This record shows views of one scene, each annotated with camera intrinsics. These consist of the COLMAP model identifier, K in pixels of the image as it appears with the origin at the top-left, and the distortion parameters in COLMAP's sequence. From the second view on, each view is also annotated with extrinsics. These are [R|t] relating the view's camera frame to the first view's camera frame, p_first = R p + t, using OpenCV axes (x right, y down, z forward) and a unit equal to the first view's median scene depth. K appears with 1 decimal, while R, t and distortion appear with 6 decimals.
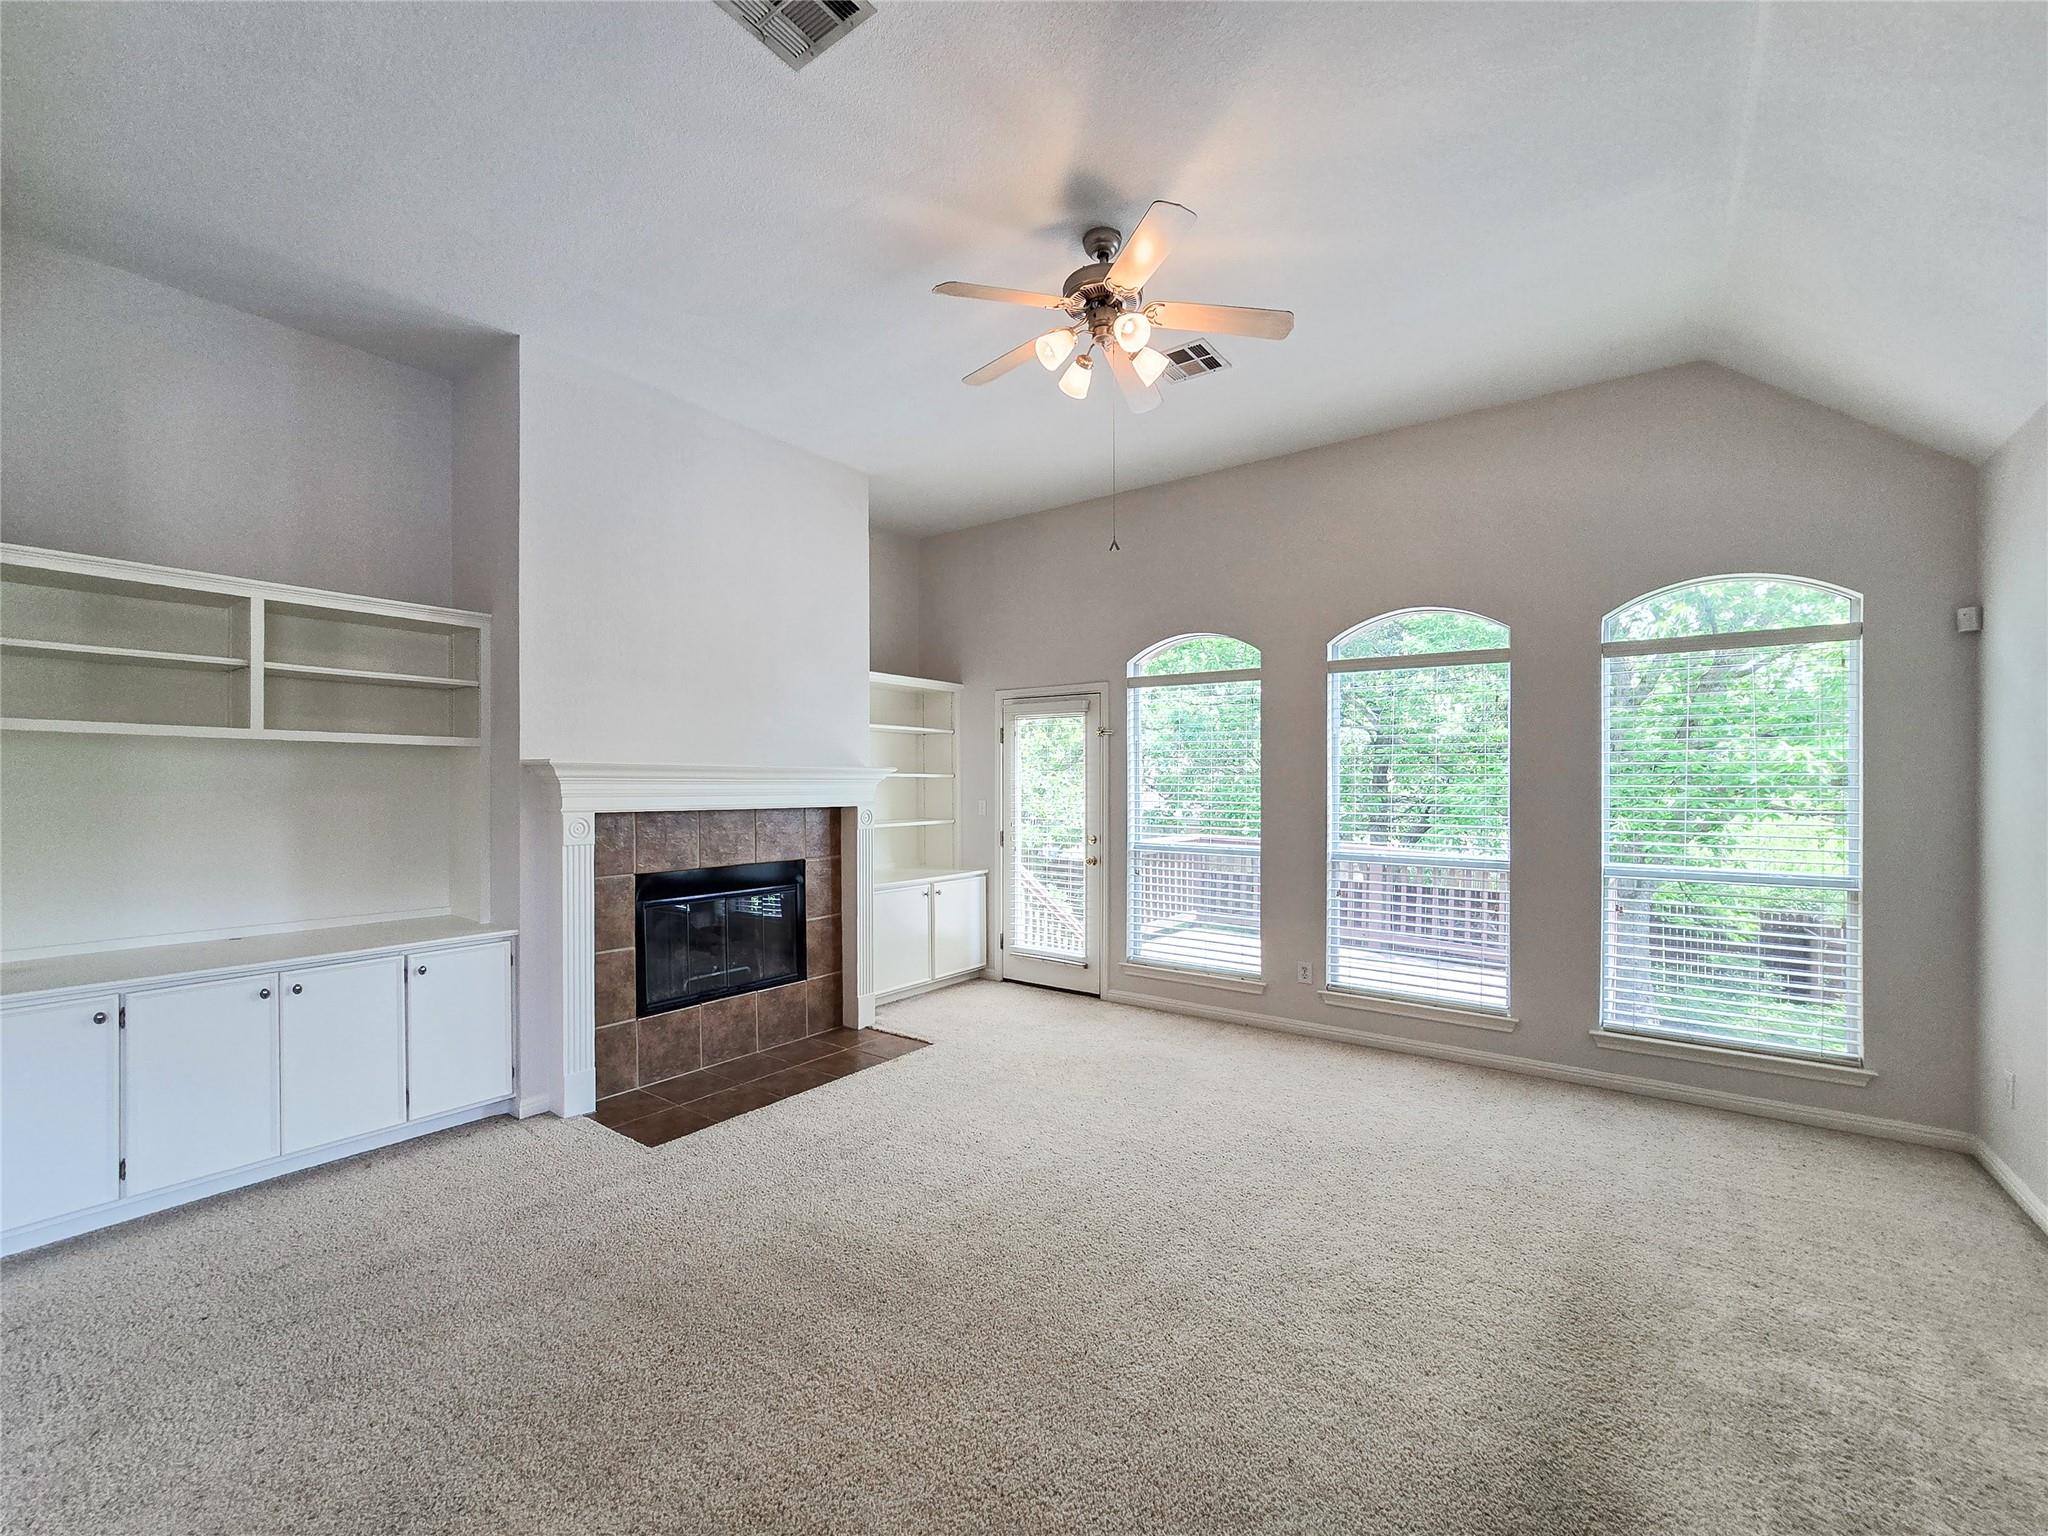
lens RADIAL K [[842.3, 0, 1020.0], [0, 842.3, 773.3], [0, 0, 1]] dist [0.001360, 0.000436]
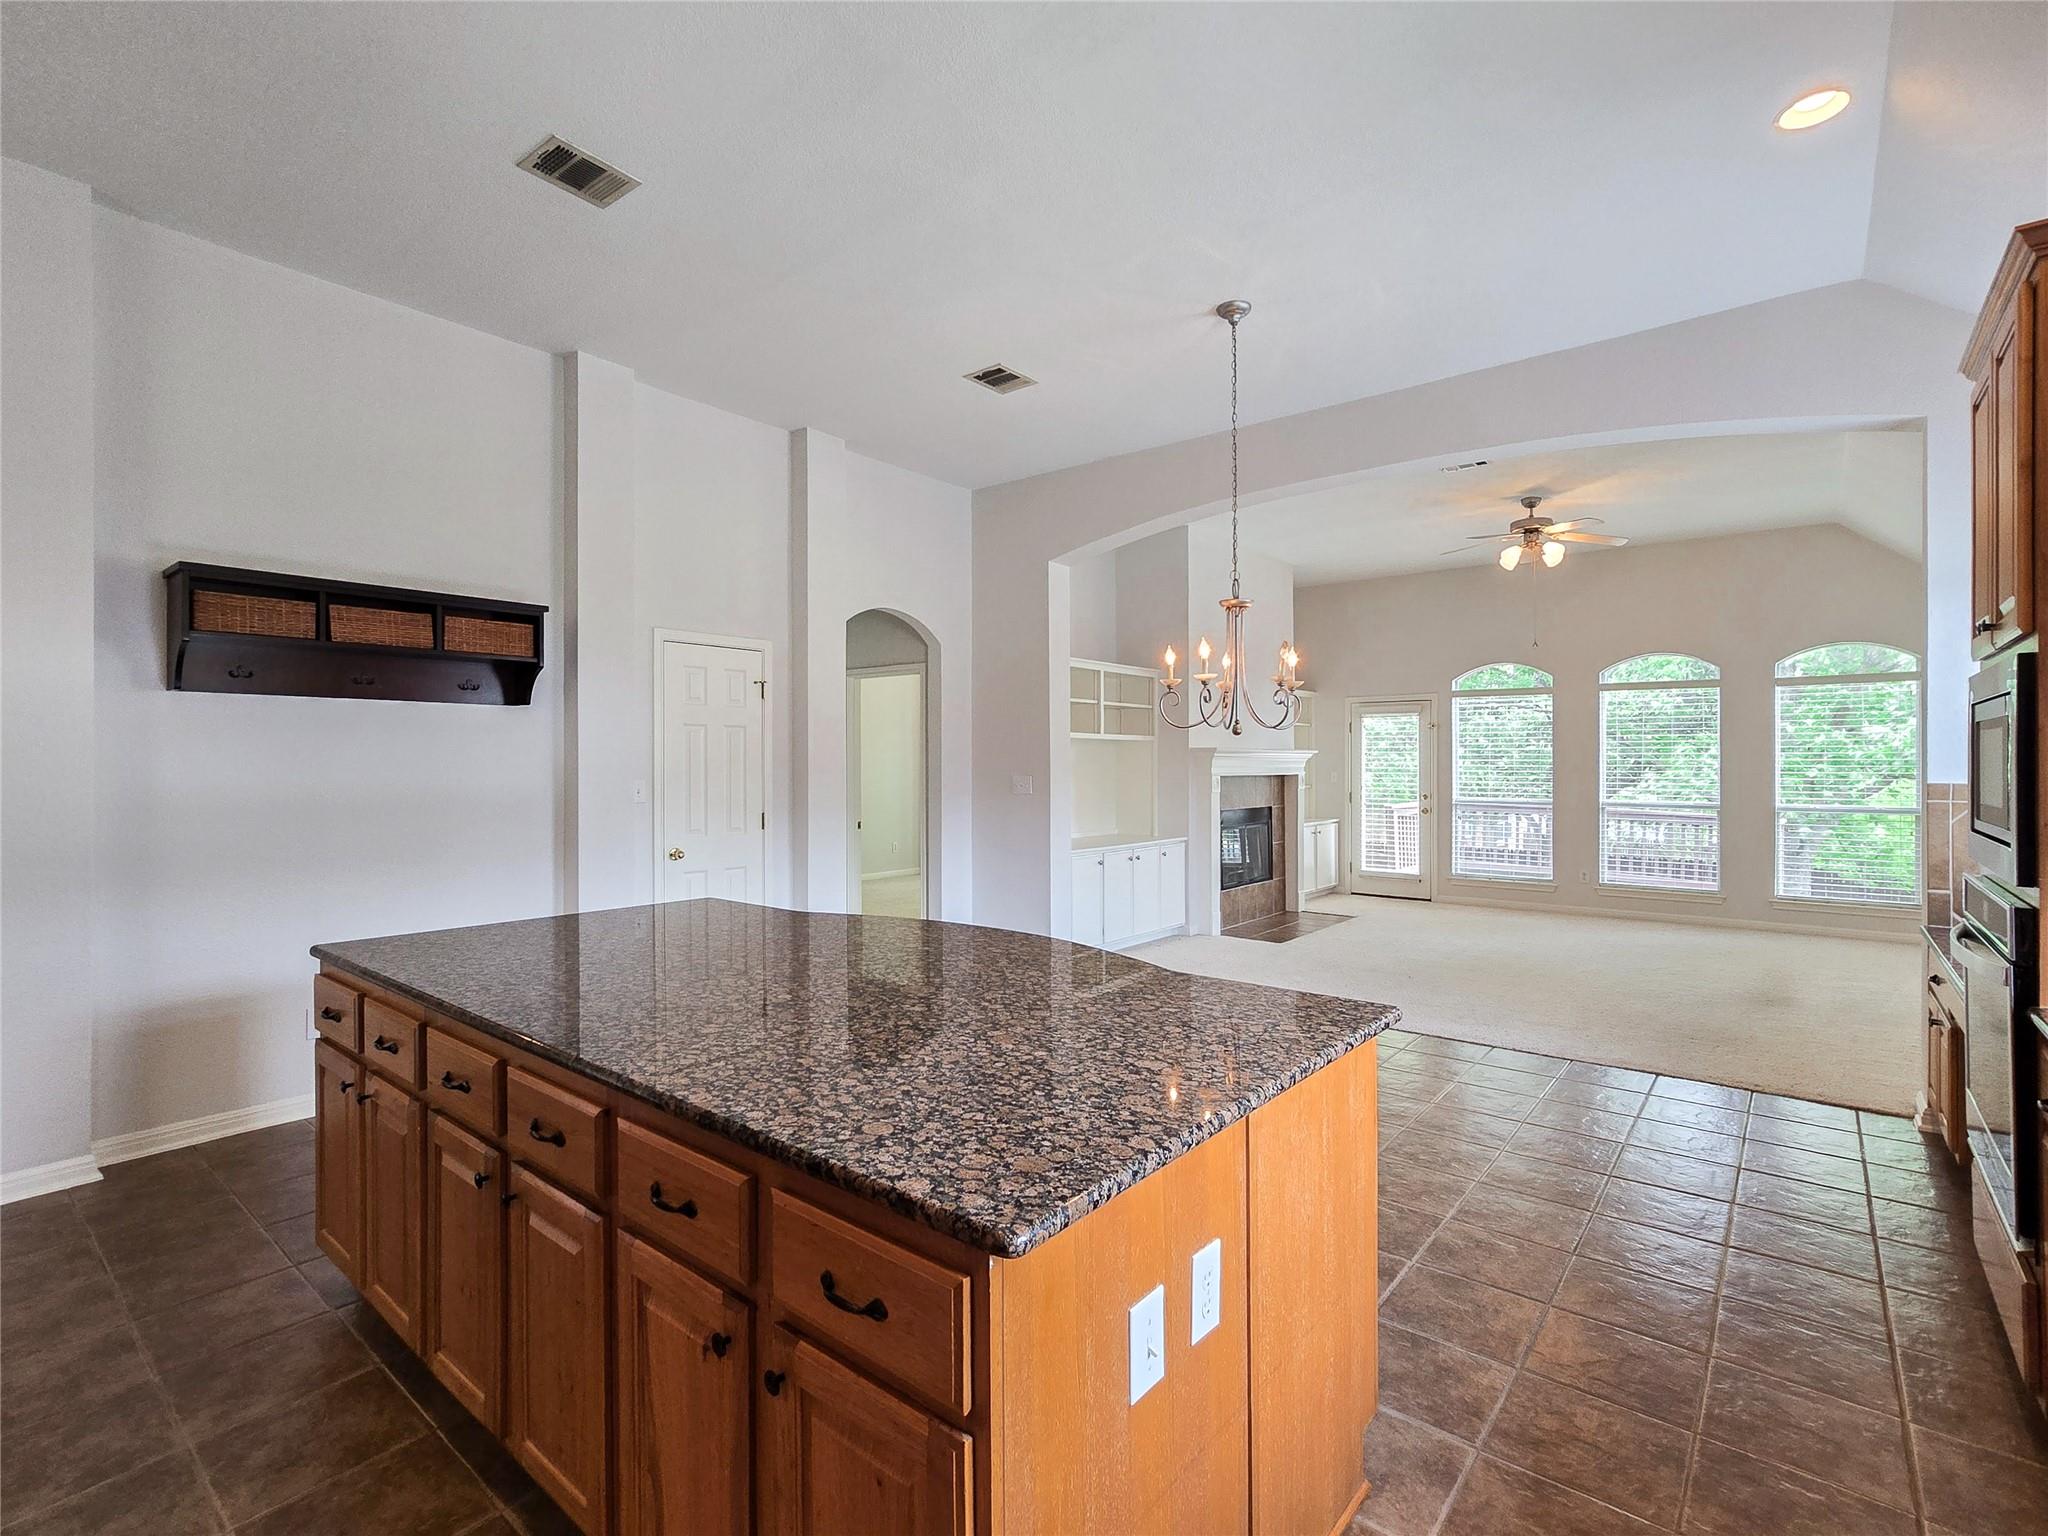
lens RADIAL K [[954.4, 0, 1023.5], [0, 954.4, 759.4], [0, 0, 1]] dist [-0.002787, -0.000295]
pose [[0.998472, -0.004763, -0.055048, -0.628406], [0.005240, 0.999950, 0.008528, -0.007599], [0.055005, -0.008804, 0.998447, -0.875831]]
